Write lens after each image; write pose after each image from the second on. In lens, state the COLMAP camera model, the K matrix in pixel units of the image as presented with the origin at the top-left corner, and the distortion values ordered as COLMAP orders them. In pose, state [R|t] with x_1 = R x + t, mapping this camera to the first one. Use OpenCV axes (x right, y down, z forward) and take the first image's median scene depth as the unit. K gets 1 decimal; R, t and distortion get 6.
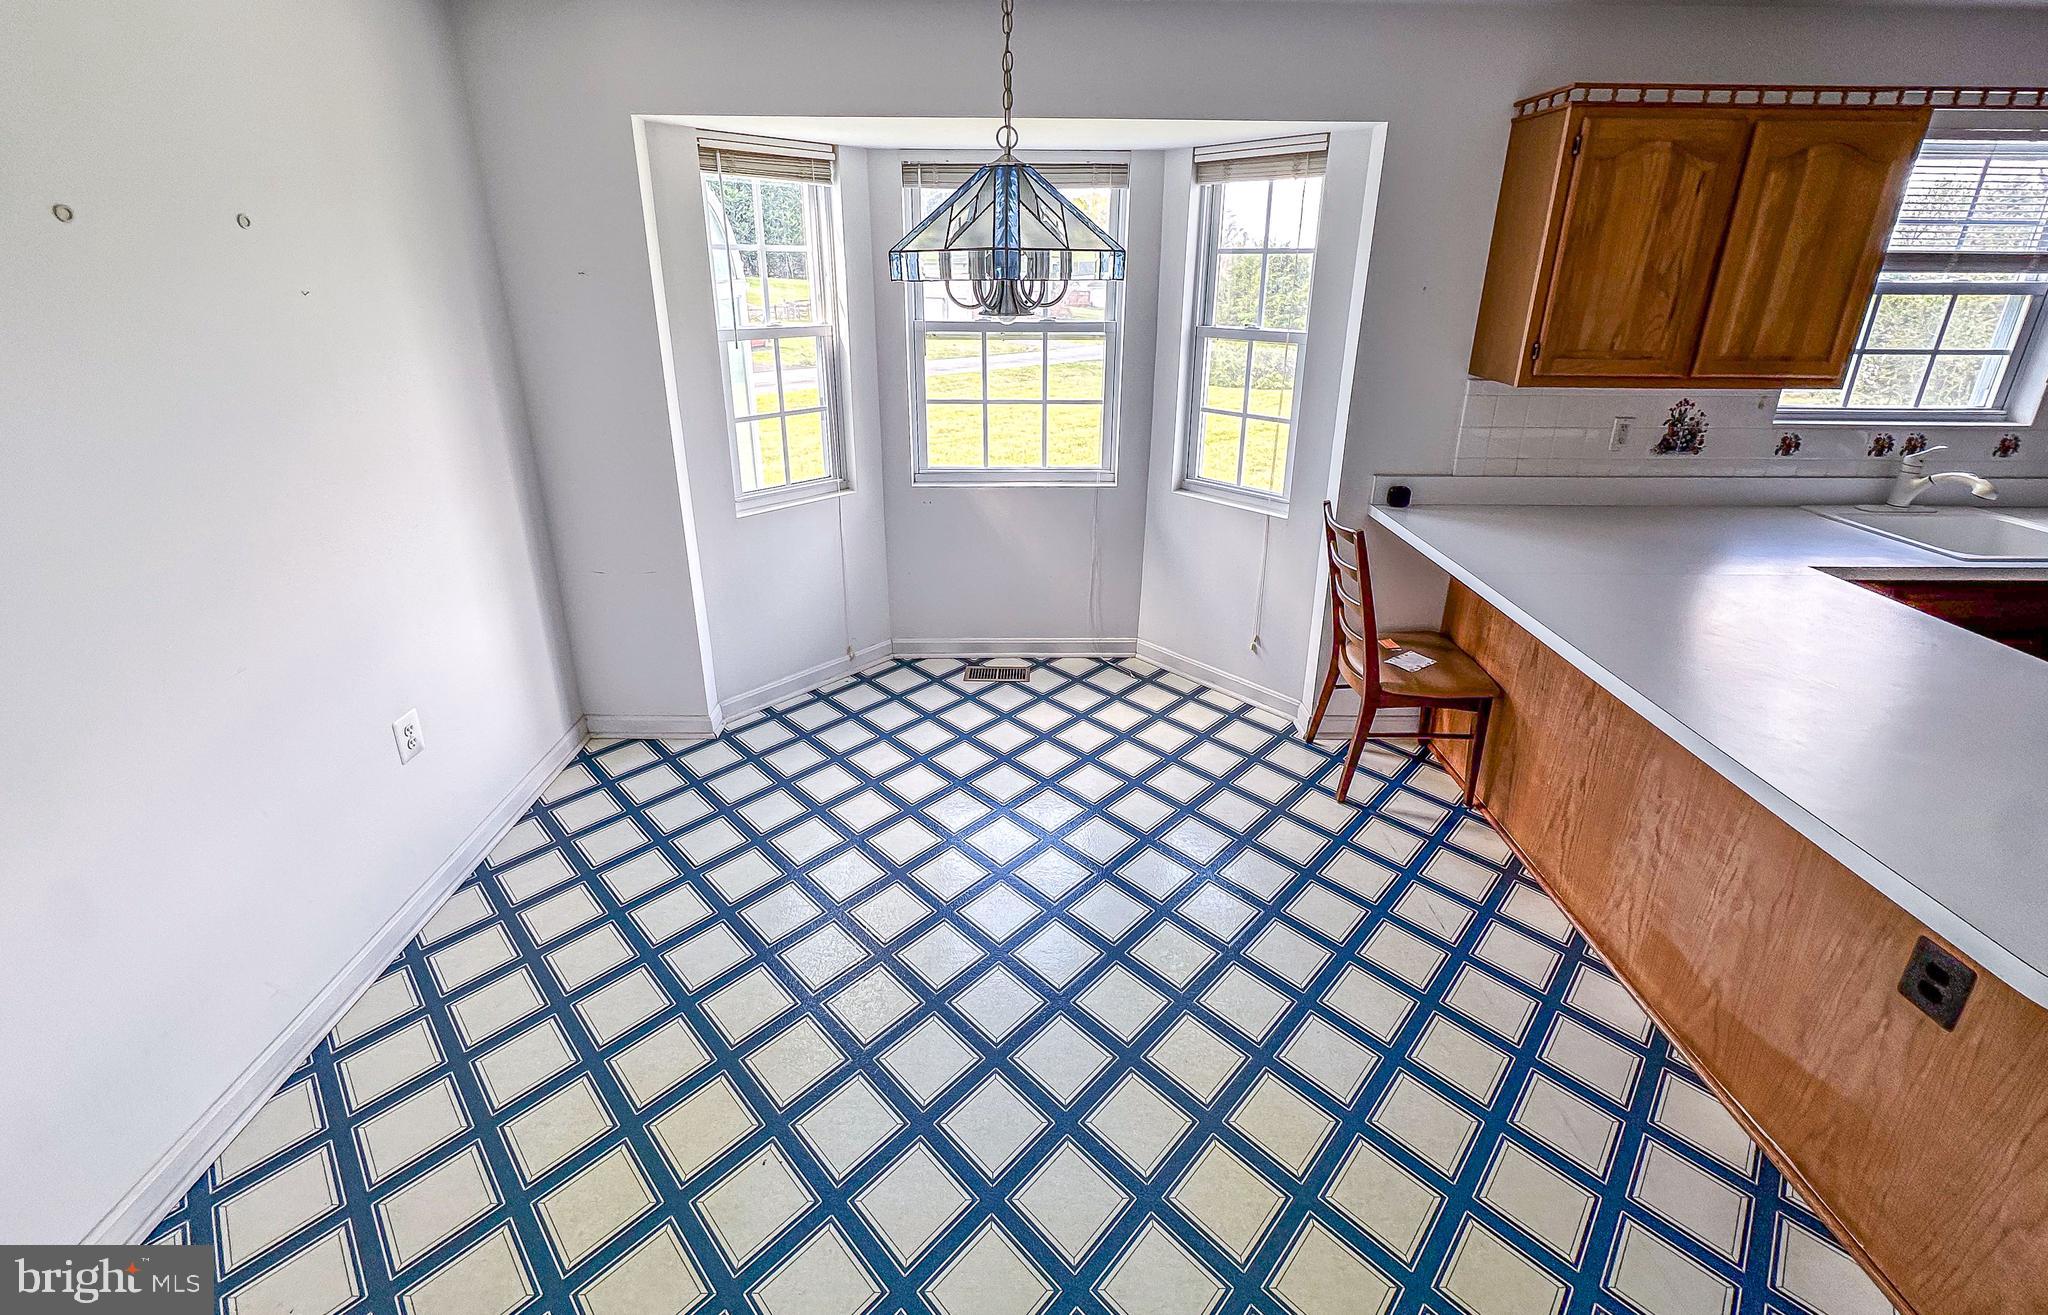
lens RADIAL K [[842.7, 0, 1032.6], [0, 842.7, 547.4], [0, 0, 1]] dist [0.000428, 0.000133]
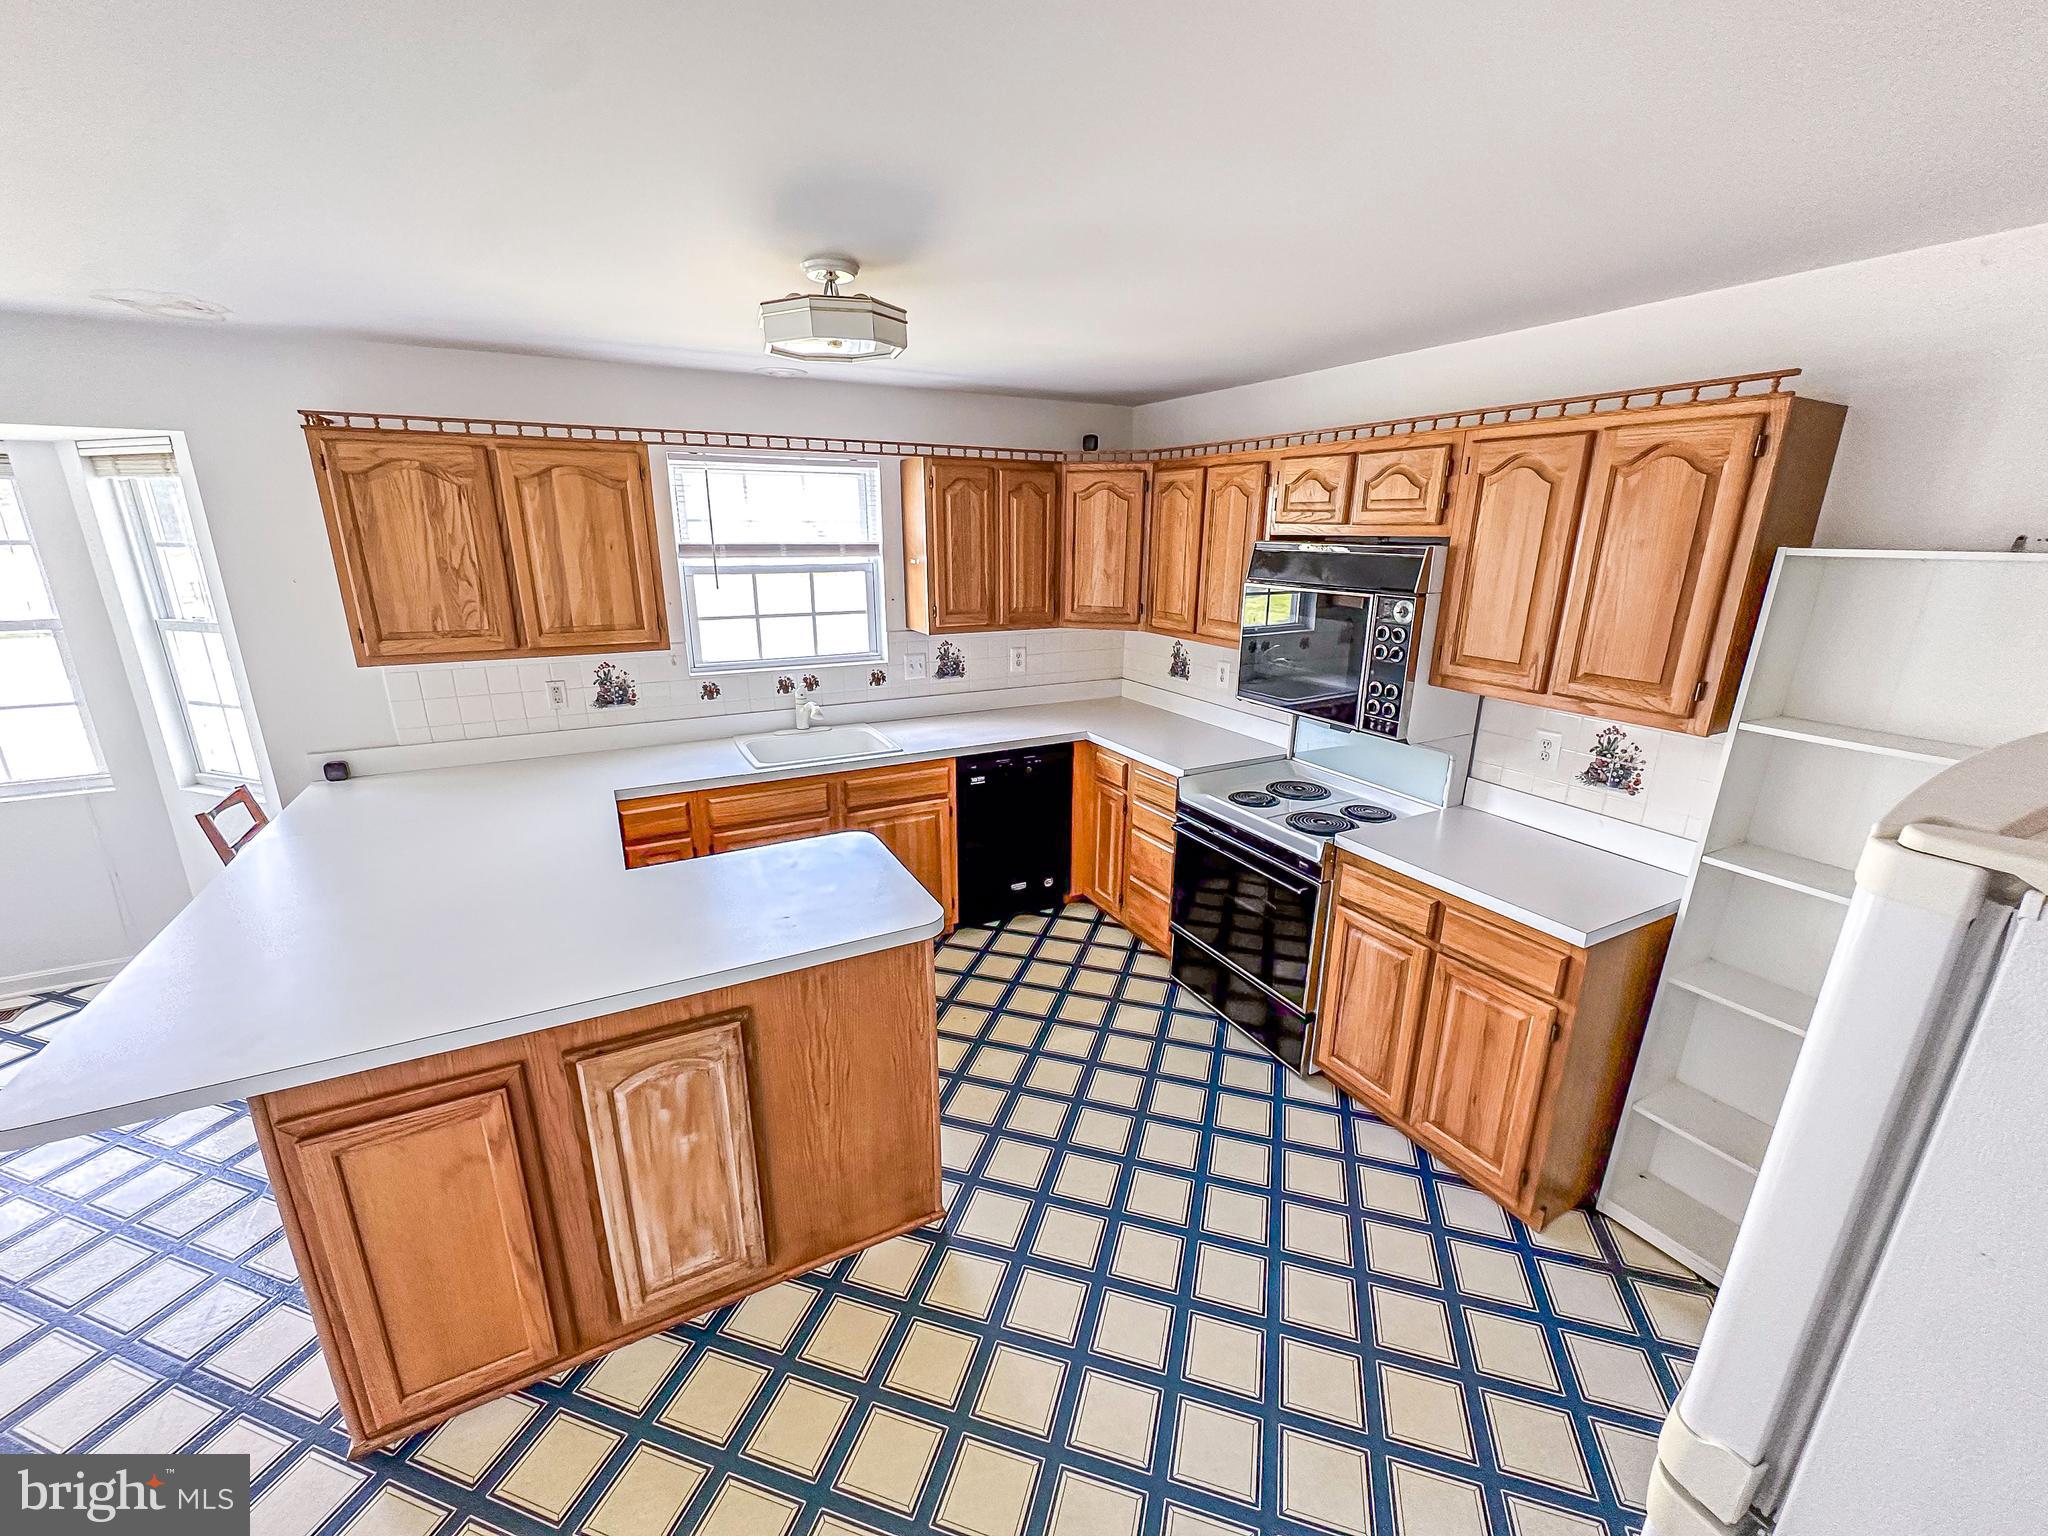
lens RADIAL K [[808.0, 0, 1031.3], [0, 808.0, 766.2], [0, 0, 1]] dist [-0.008001, 0.000086]
pose [[0.888459, -0.130095, 0.440132, 0.781884], [0.148120, 0.988947, -0.006684, 0.073214], [-0.434398, 0.071130, 0.897908, -0.313474]]
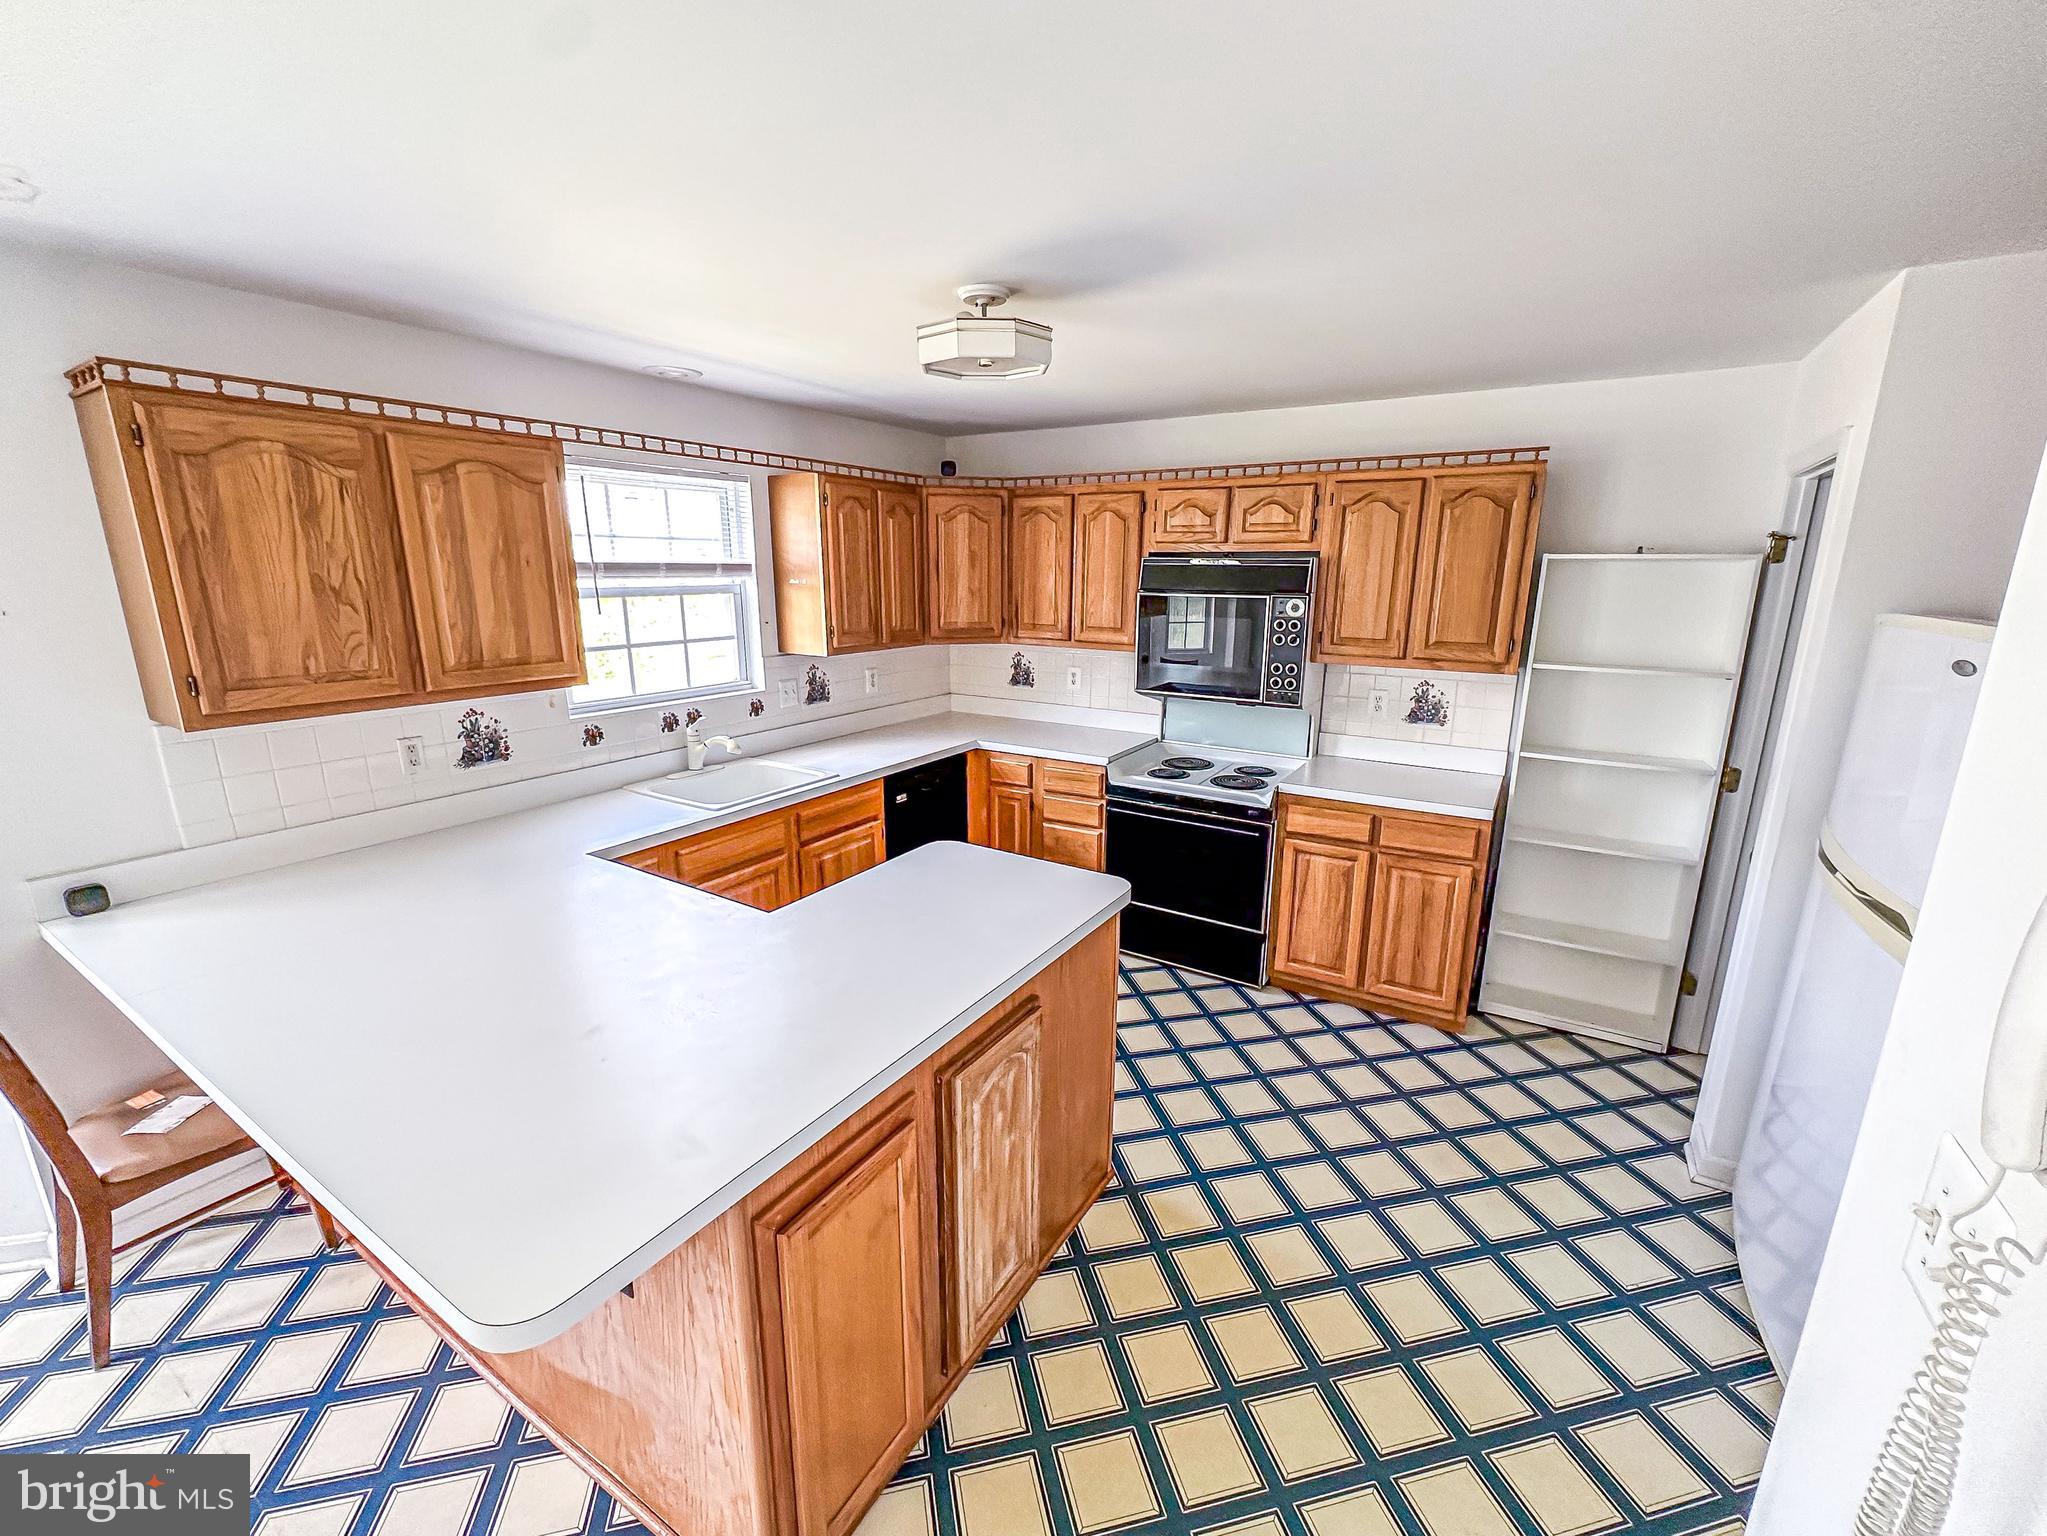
lens RADIAL K [[829.1, 0, 1023.5], [0, 829.1, 768.0], [0, 0, 1]] dist [-0.012523, 0.000150]
pose [[0.543409, -0.201036, 0.815041, 0.327994], [0.271868, 0.960721, 0.055707, 0.009363], [-0.794226, 0.191312, 0.576719, -0.042073]]
